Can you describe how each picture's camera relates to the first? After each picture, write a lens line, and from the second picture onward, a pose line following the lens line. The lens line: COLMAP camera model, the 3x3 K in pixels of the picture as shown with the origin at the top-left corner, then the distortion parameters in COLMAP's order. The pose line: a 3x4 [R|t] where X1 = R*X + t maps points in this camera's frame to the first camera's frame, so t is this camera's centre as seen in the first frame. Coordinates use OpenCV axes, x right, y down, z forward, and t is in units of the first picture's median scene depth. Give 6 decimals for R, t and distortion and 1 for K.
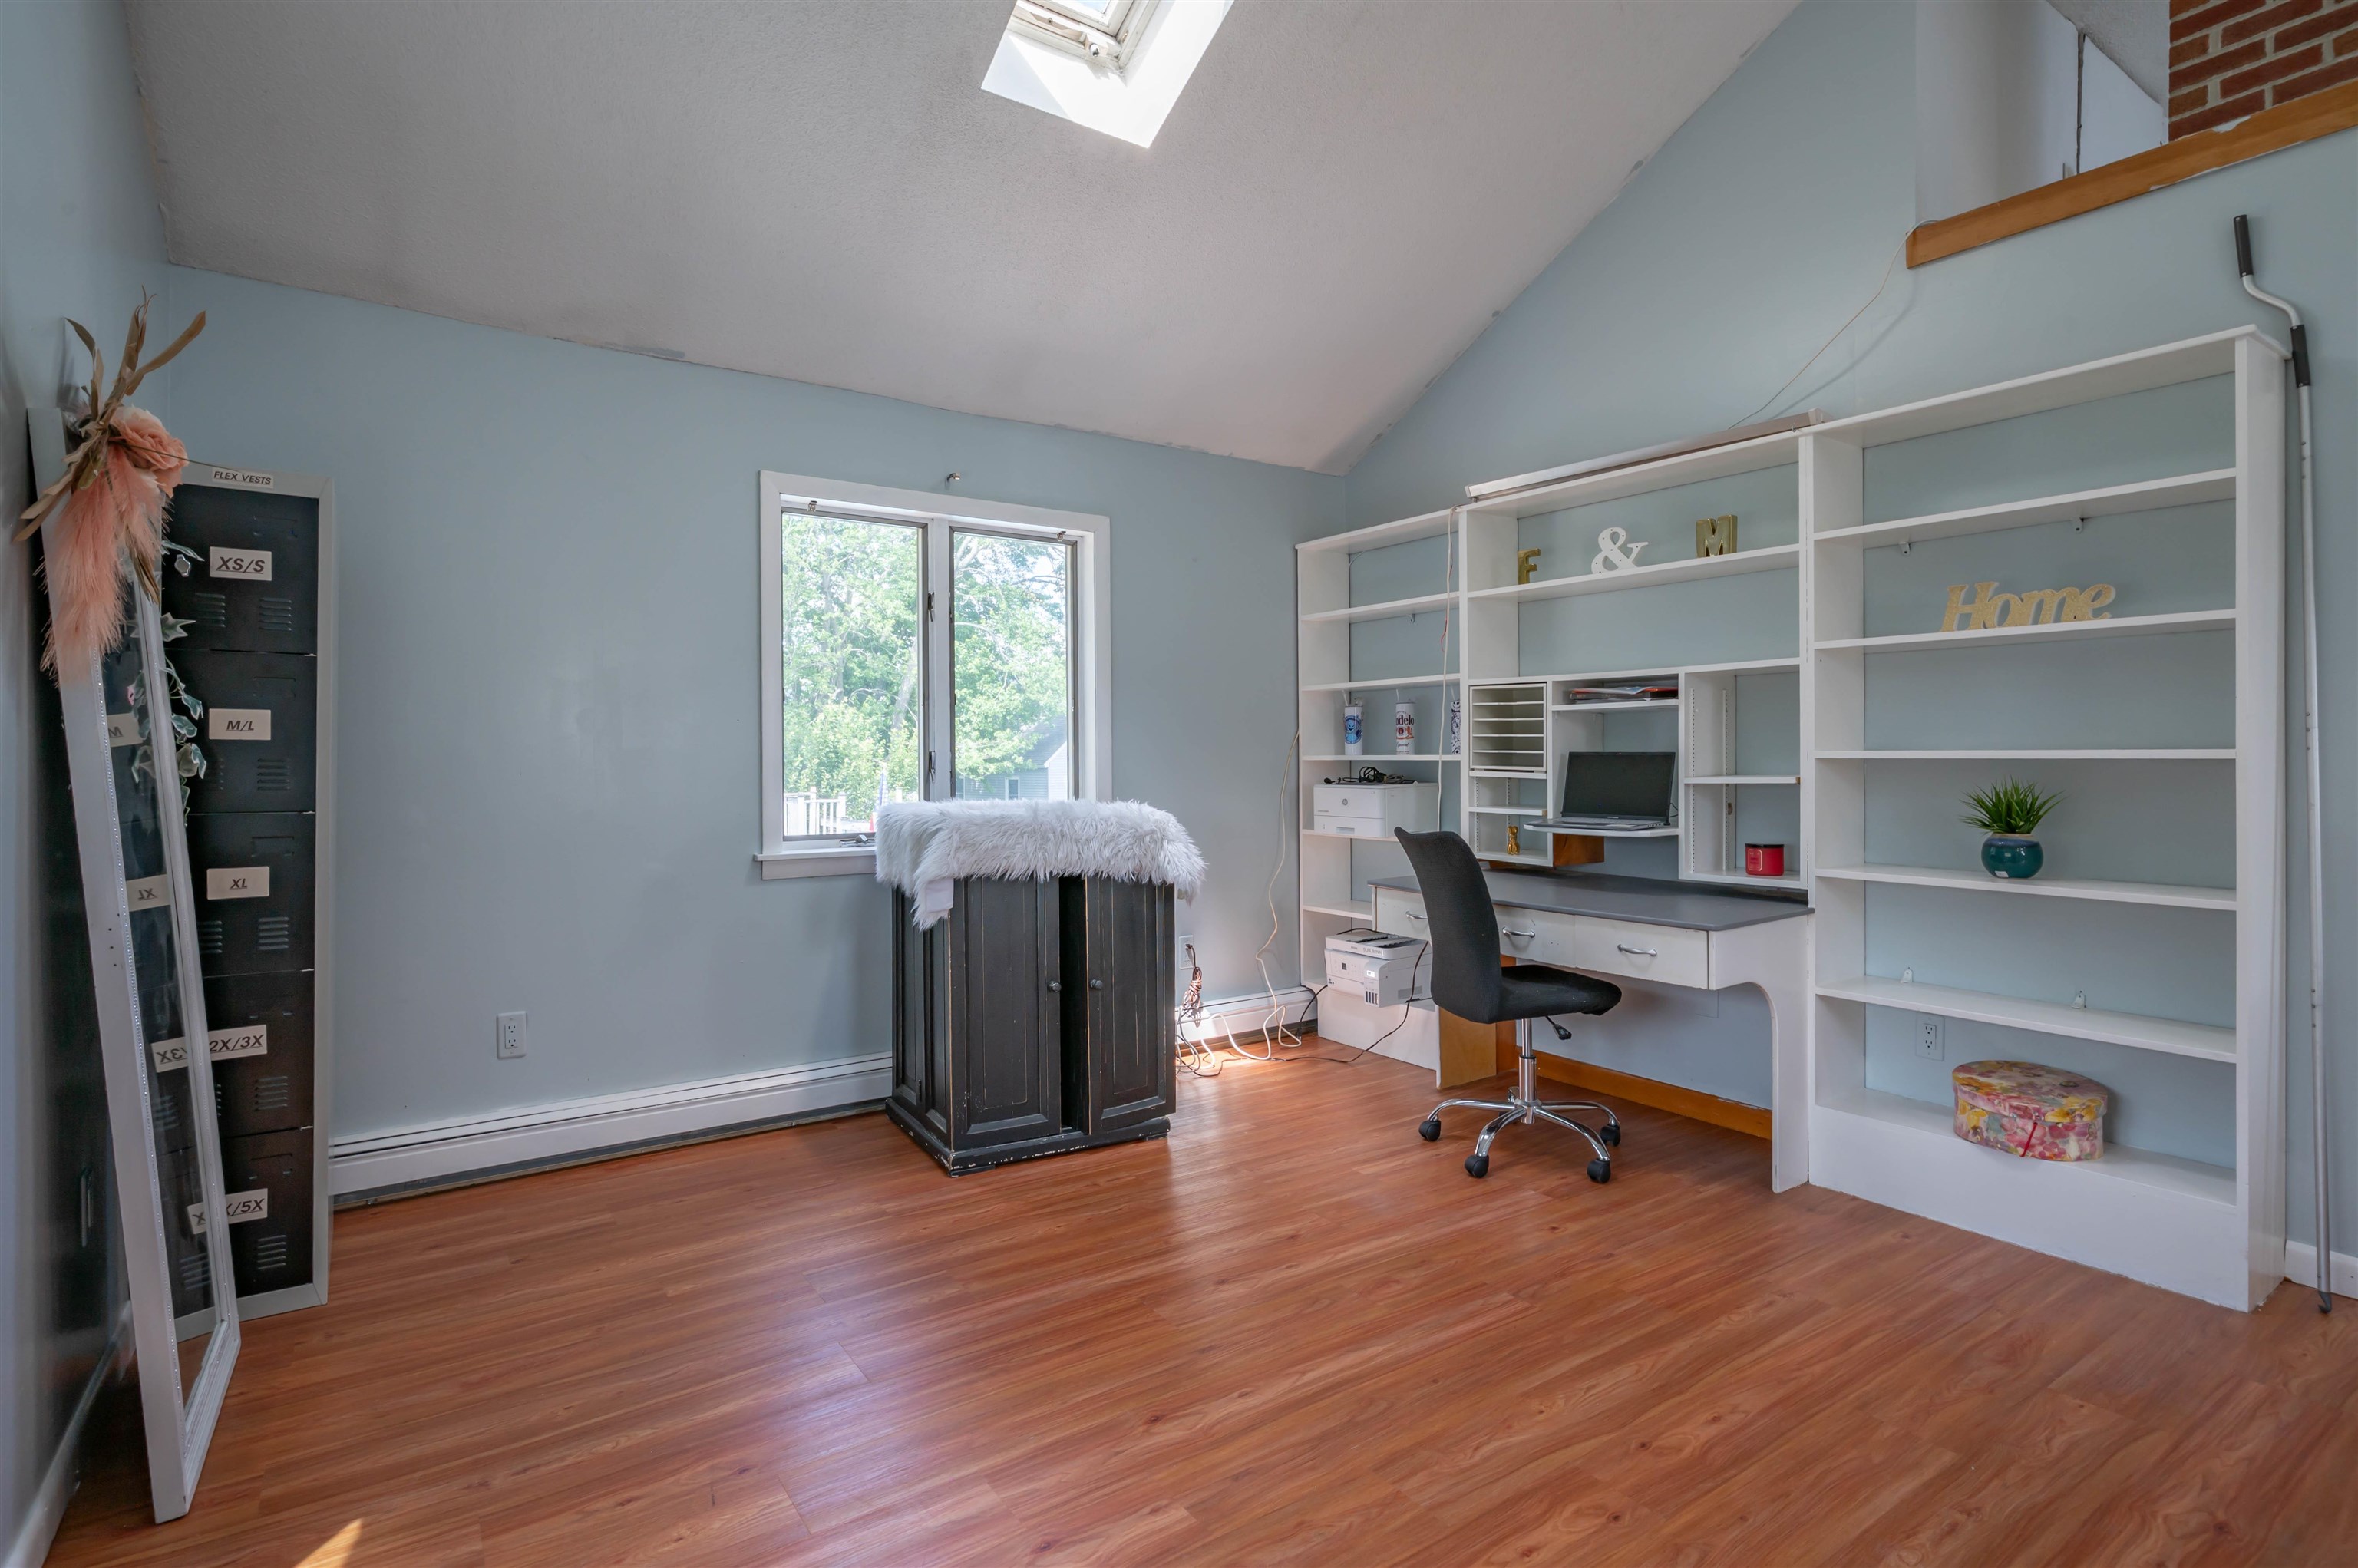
lens RADIAL K [[1161.8, 0, 1167.0], [0, 1161.8, 758.6], [0, 0, 1]] dist [-0.006095, 0.001439]
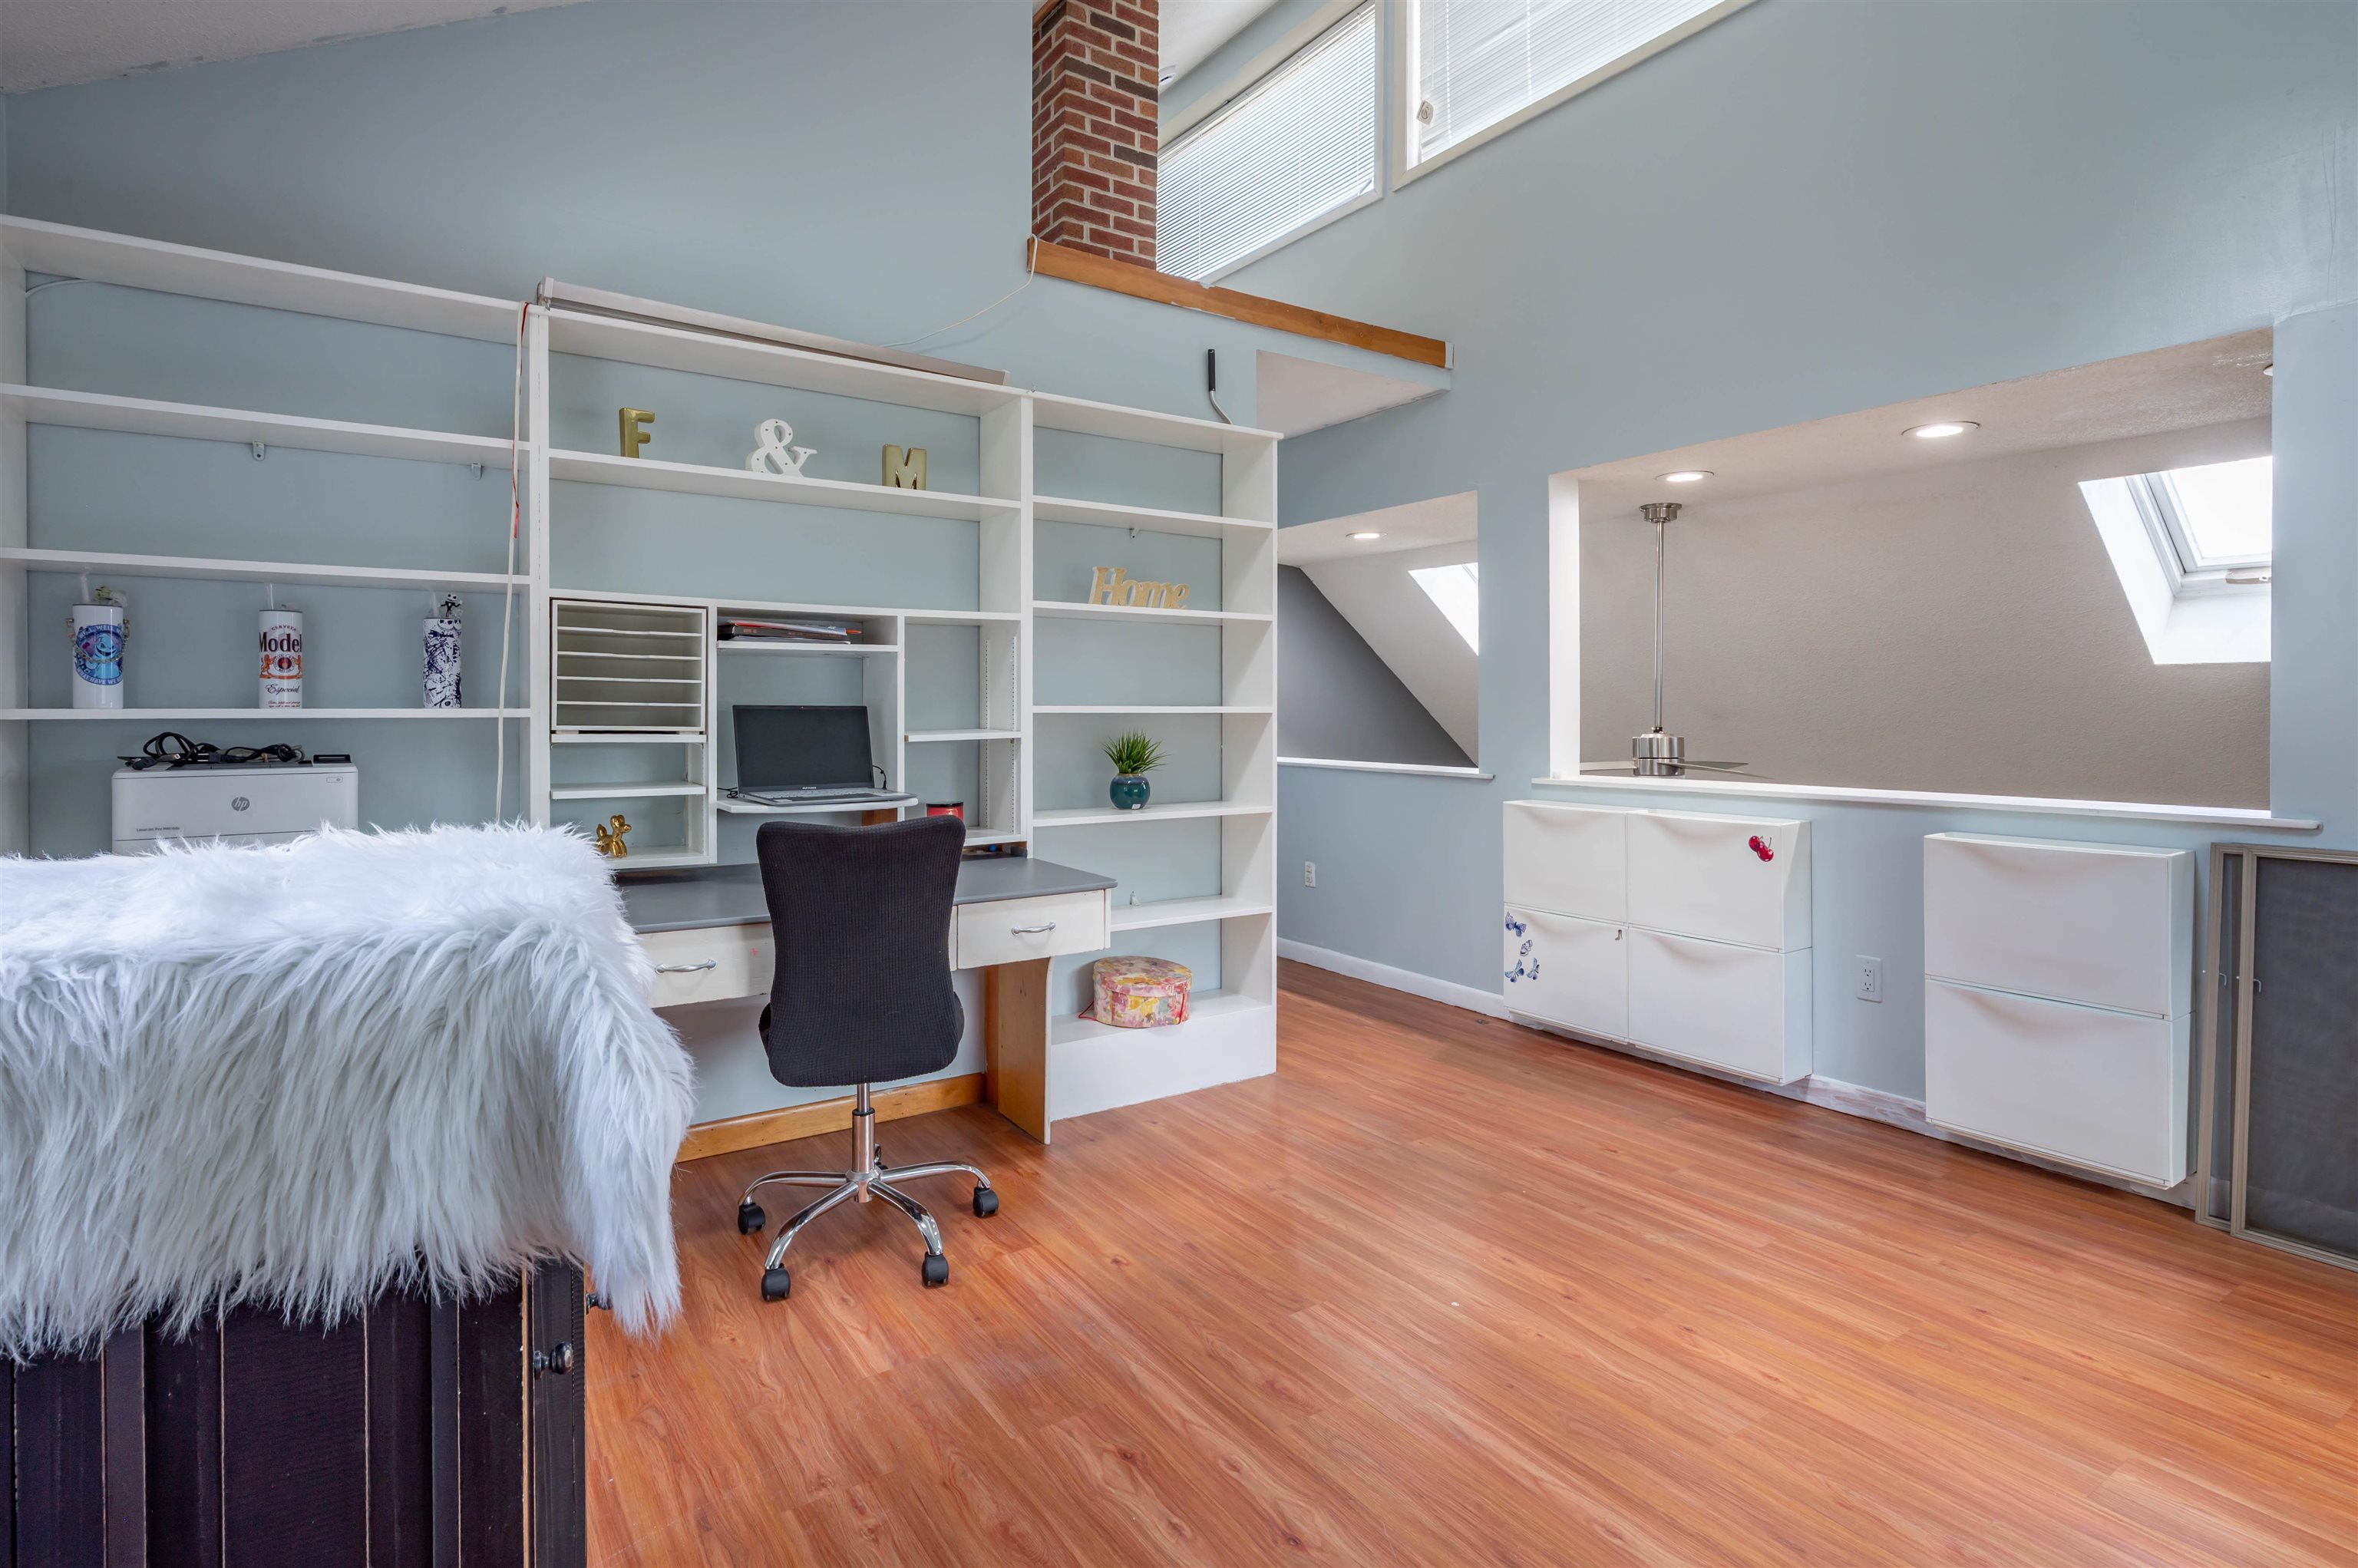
lens RADIAL K [[1161.8, 0, 1171.9], [0, 1161.8, 718.9], [0, 0, 1]] dist [-0.006095, 0.001439]
pose [[0.007639, -0.002358, 0.999968, -0.514946], [0.004233, 0.999988, 0.002326, 0.003152], [-0.999962, 0.004216, 0.007649, 0.941206]]
